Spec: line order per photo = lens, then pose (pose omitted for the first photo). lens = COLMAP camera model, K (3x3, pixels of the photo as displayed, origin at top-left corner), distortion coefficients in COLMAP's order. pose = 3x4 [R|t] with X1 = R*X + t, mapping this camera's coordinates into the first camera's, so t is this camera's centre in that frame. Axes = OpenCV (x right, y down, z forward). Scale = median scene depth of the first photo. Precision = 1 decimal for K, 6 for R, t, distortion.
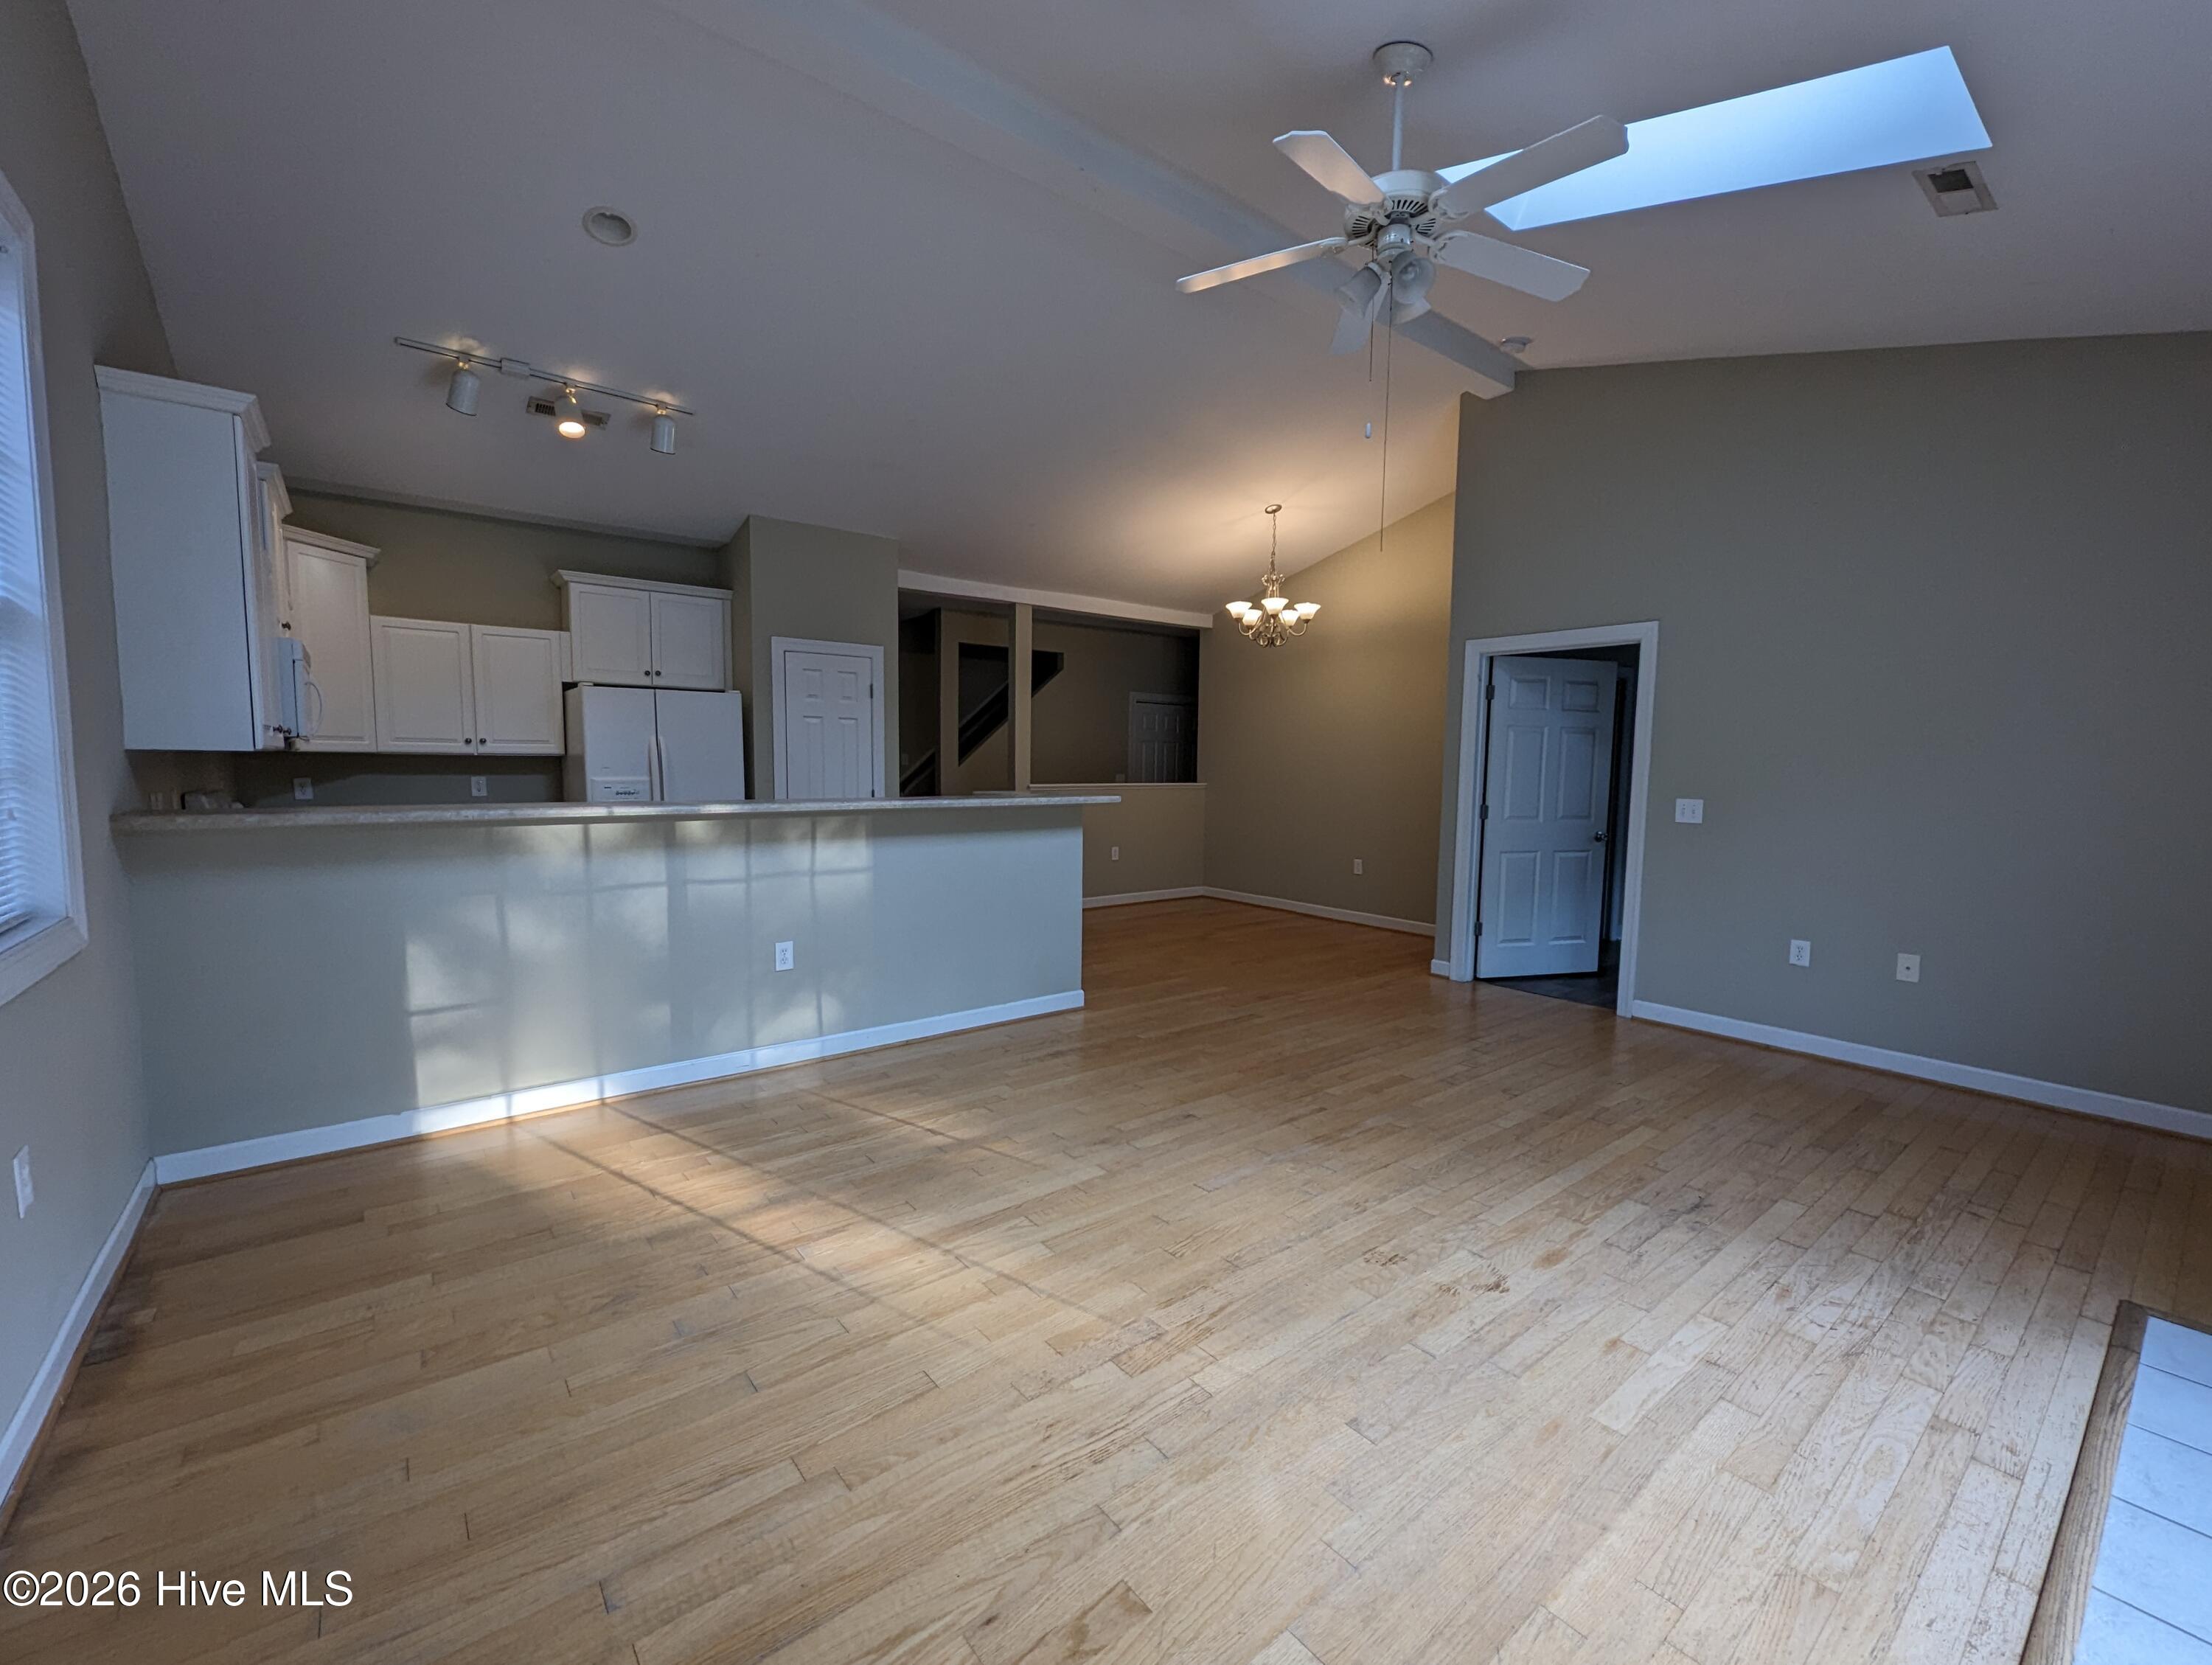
lens RADIAL K [[923.9, 0, 1106.2], [0, 923.9, 849.7], [0, 0, 1]] dist [-0.002876, -0.000585]
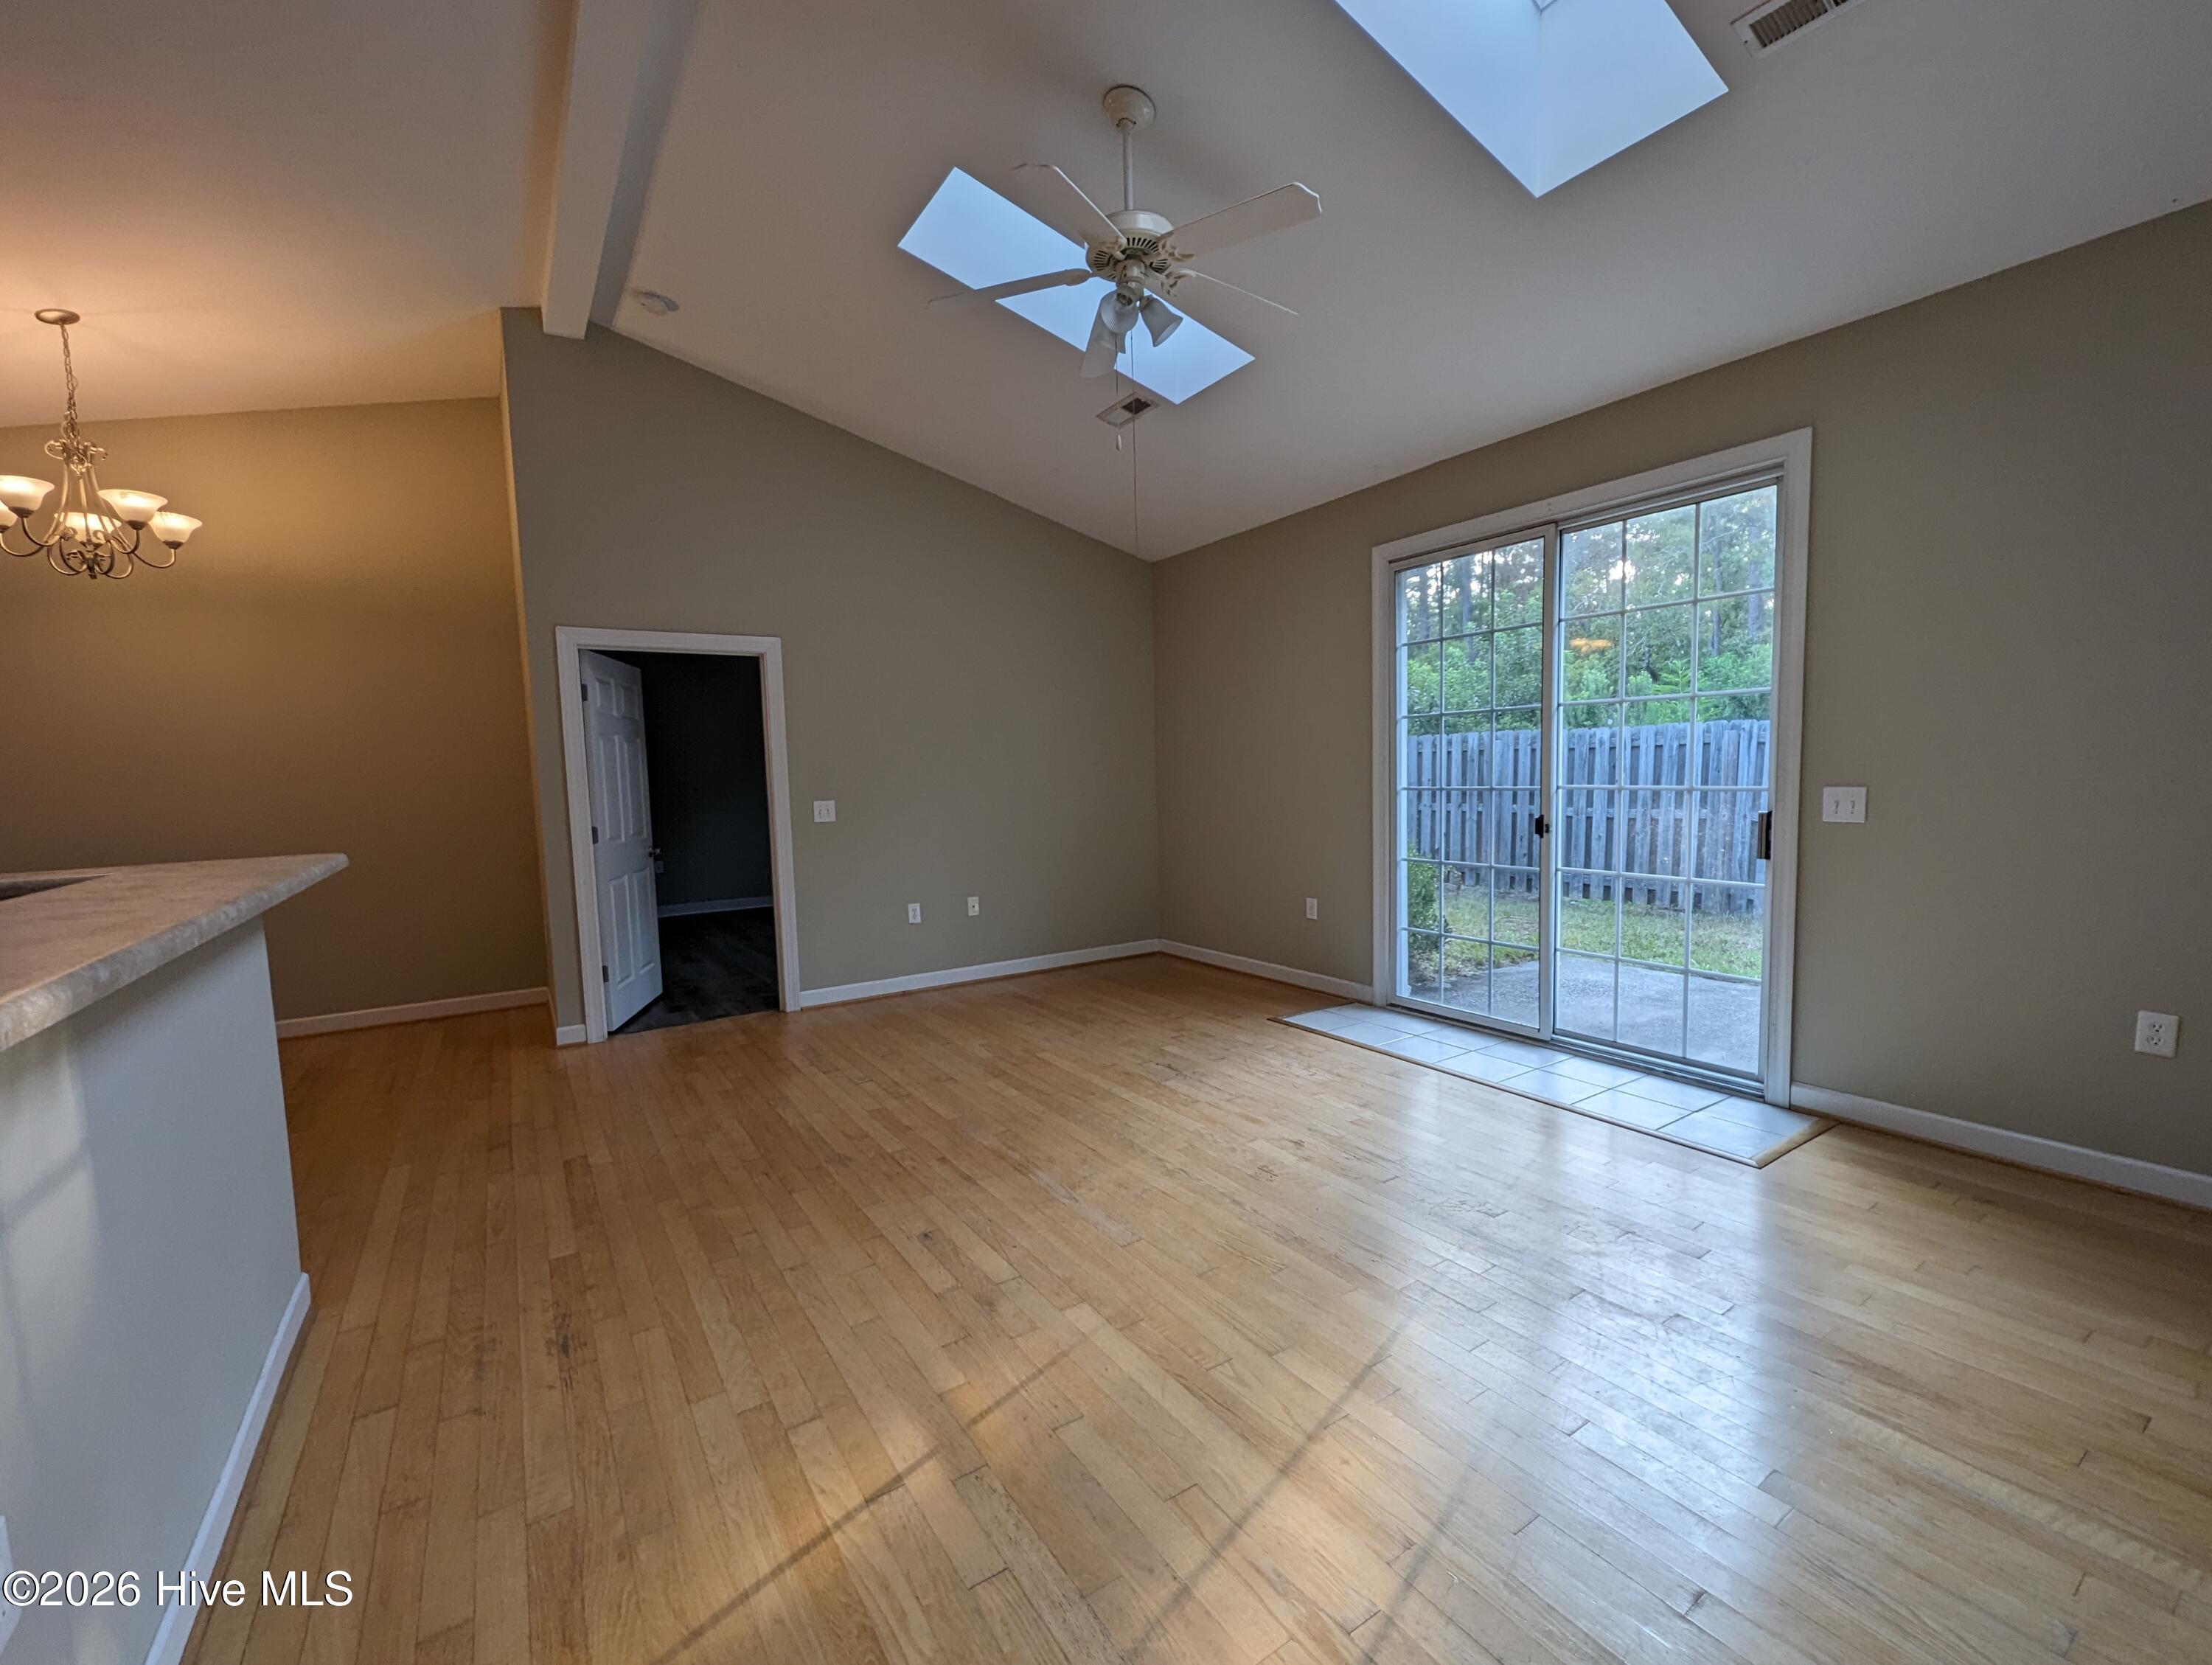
lens RADIAL K [[923.9, 0, 1106.2], [0, 923.9, 849.7], [0, 0, 1]] dist [-0.002876, -0.000585]
pose [[0.088240, -0.101907, 0.990873, -0.579275], [0.124269, 0.988108, 0.090556, -0.069712], [-0.988317, 0.115144, 0.099854, 0.701858]]
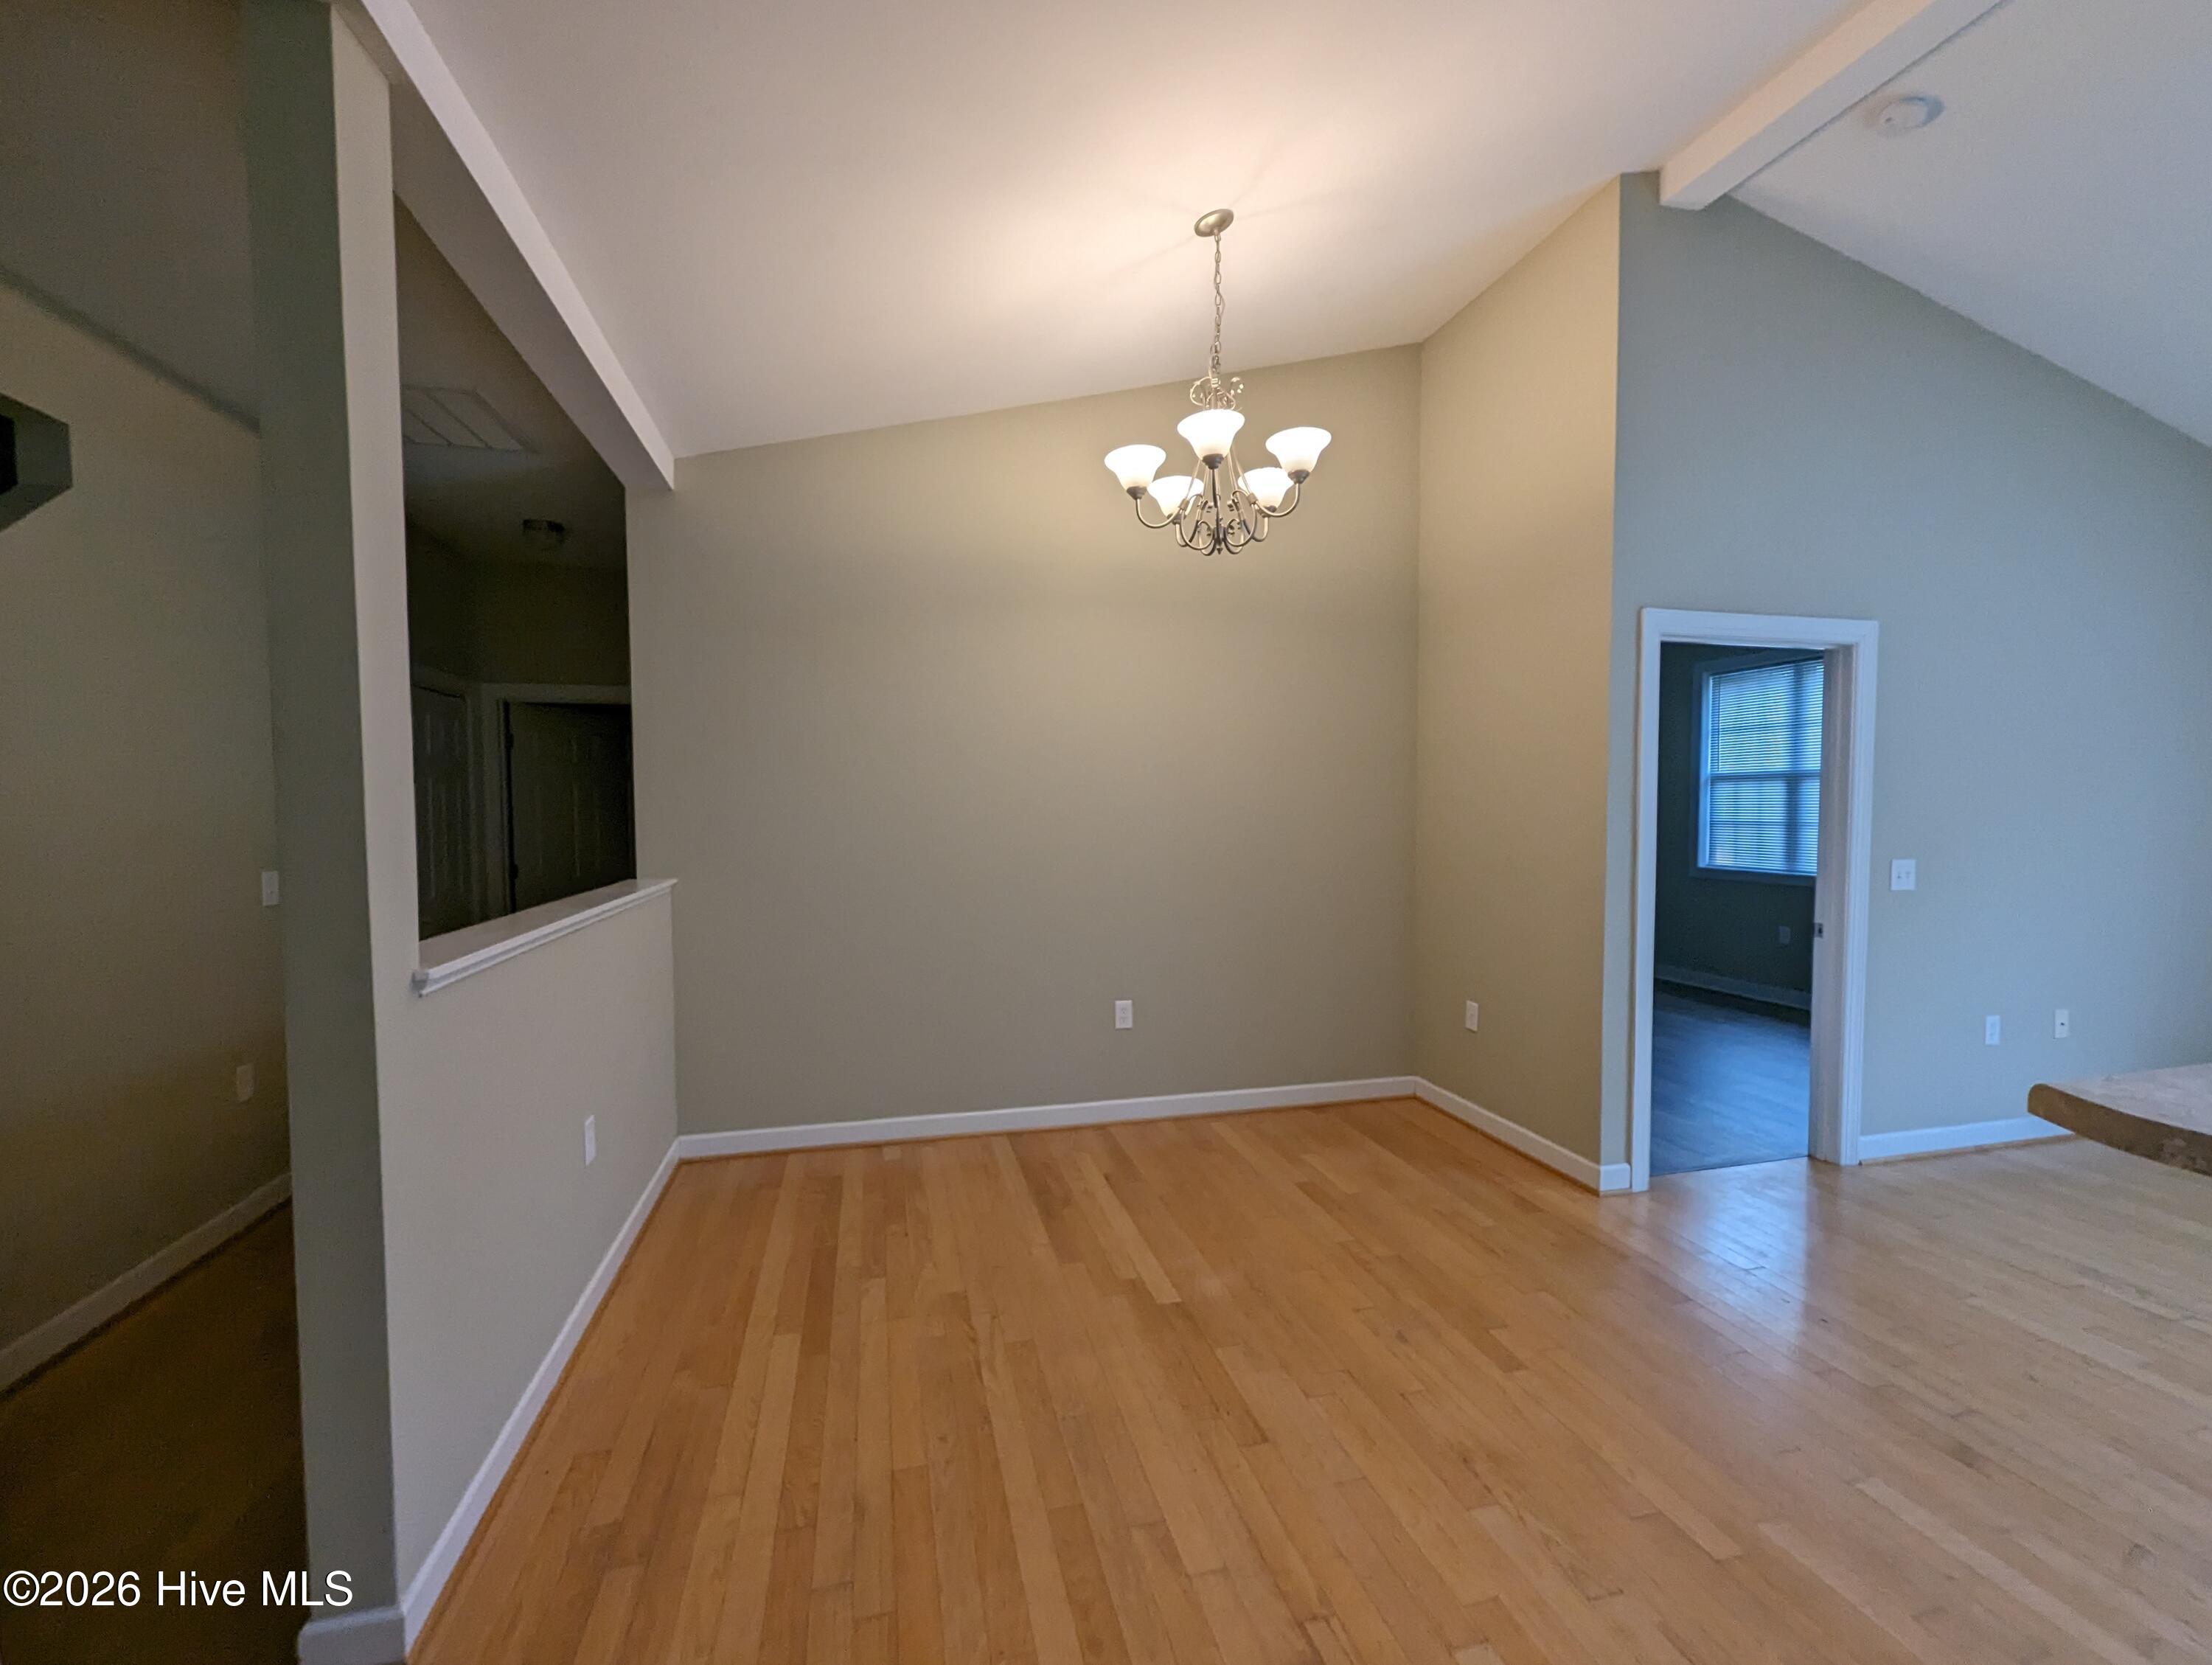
lens RADIAL K [[923.9, 0, 1106.2], [0, 923.9, 849.7], [0, 0, 1]] dist [-0.002876, -0.000585]
pose [[0.413476, -0.055817, 0.908803, -0.425159], [0.095896, 0.995238, 0.017496, -0.176424], [-0.905451, 0.079916, 0.416859, 1.619852]]
